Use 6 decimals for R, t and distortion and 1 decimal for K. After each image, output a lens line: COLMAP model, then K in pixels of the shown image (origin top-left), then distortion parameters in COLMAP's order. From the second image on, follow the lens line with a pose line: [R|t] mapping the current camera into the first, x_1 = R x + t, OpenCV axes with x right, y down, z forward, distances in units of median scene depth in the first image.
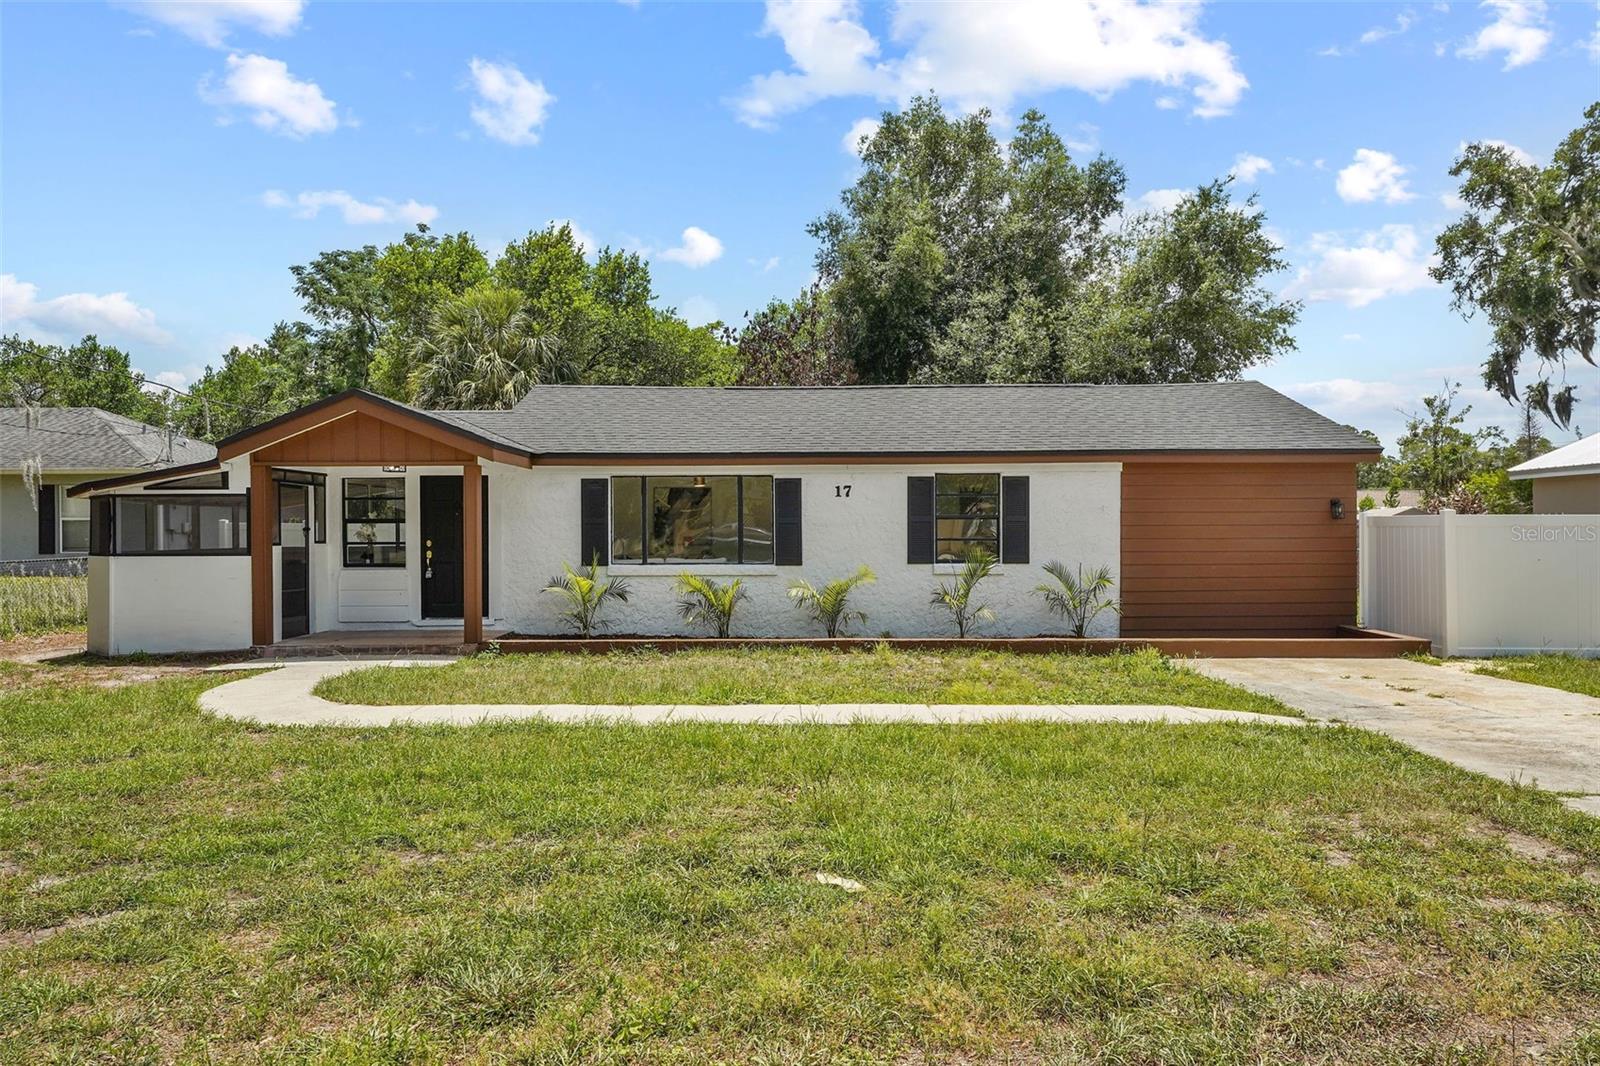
lens RADIAL K [[1077.3, 0, 800.0], [0, 1077.3, 533.0], [0, 0, 1]] dist [0.013562, 0.005168]
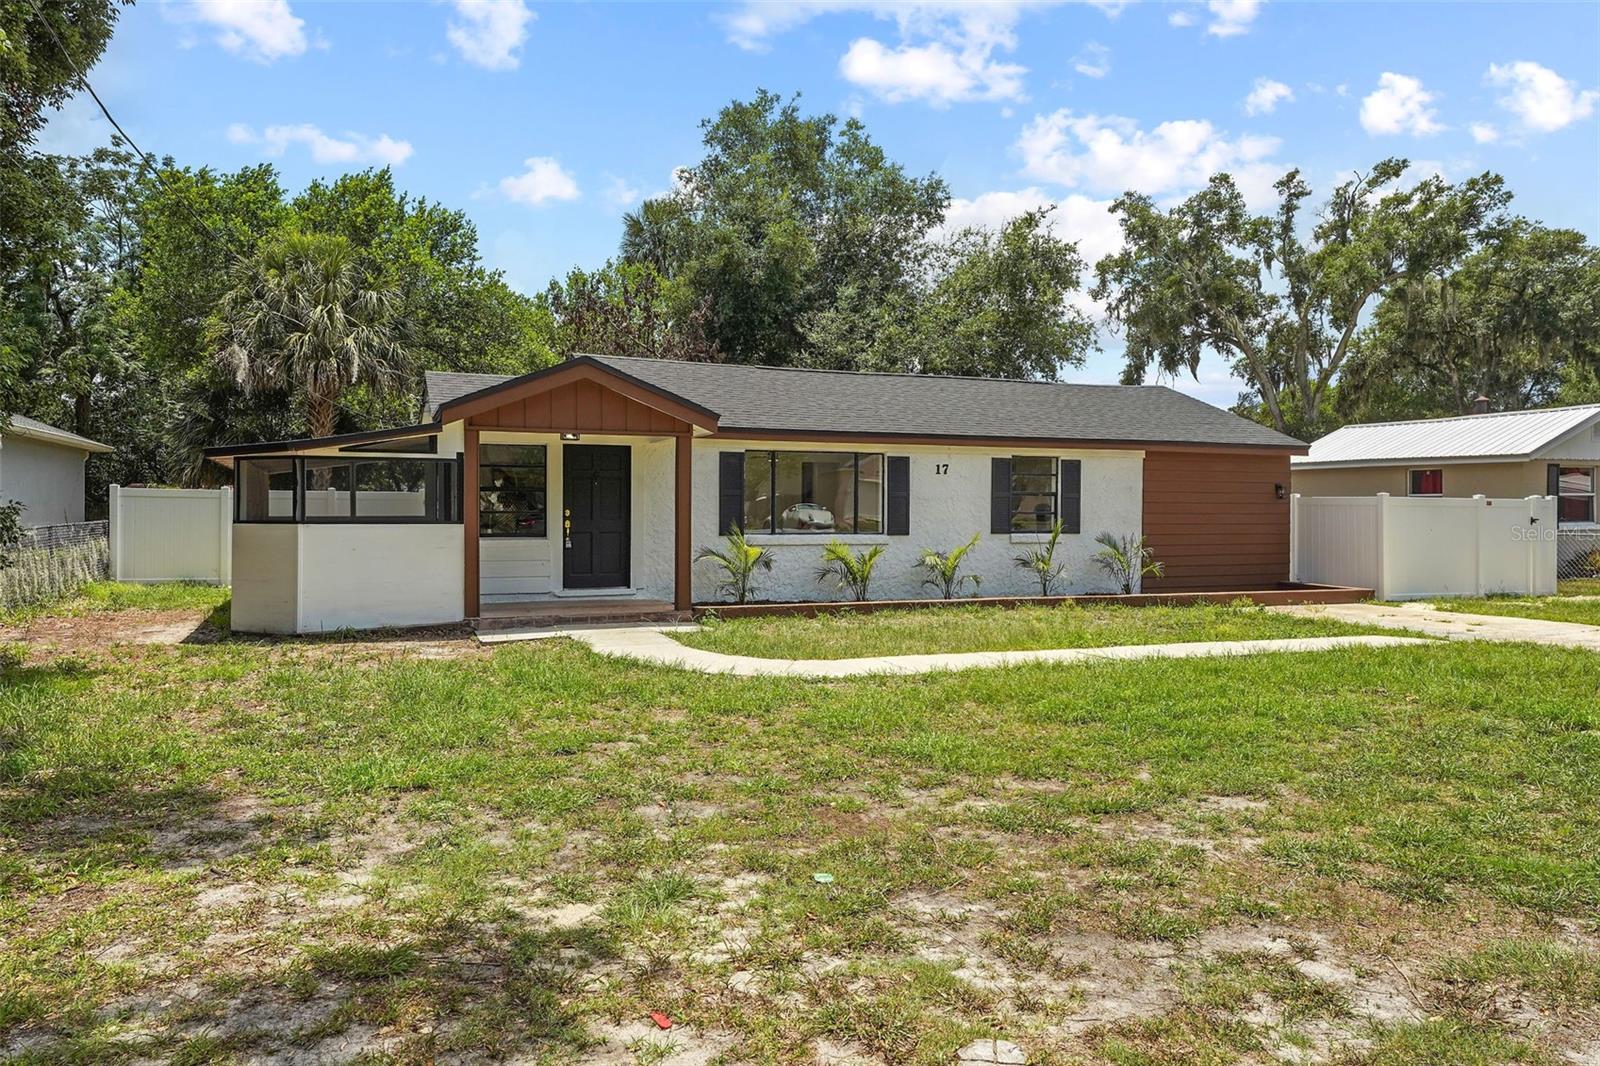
lens RADIAL K [[1077.3, 0, 800.0], [0, 1077.3, 533.0], [0, 0, 1]] dist [0.013562, 0.005168]
pose [[0.929867, 0.000176, 0.367896, -0.511289], [-0.008829, 0.999723, 0.021836, 0.004569], [-0.367790, -0.023553, 0.929611, 0.006629]]
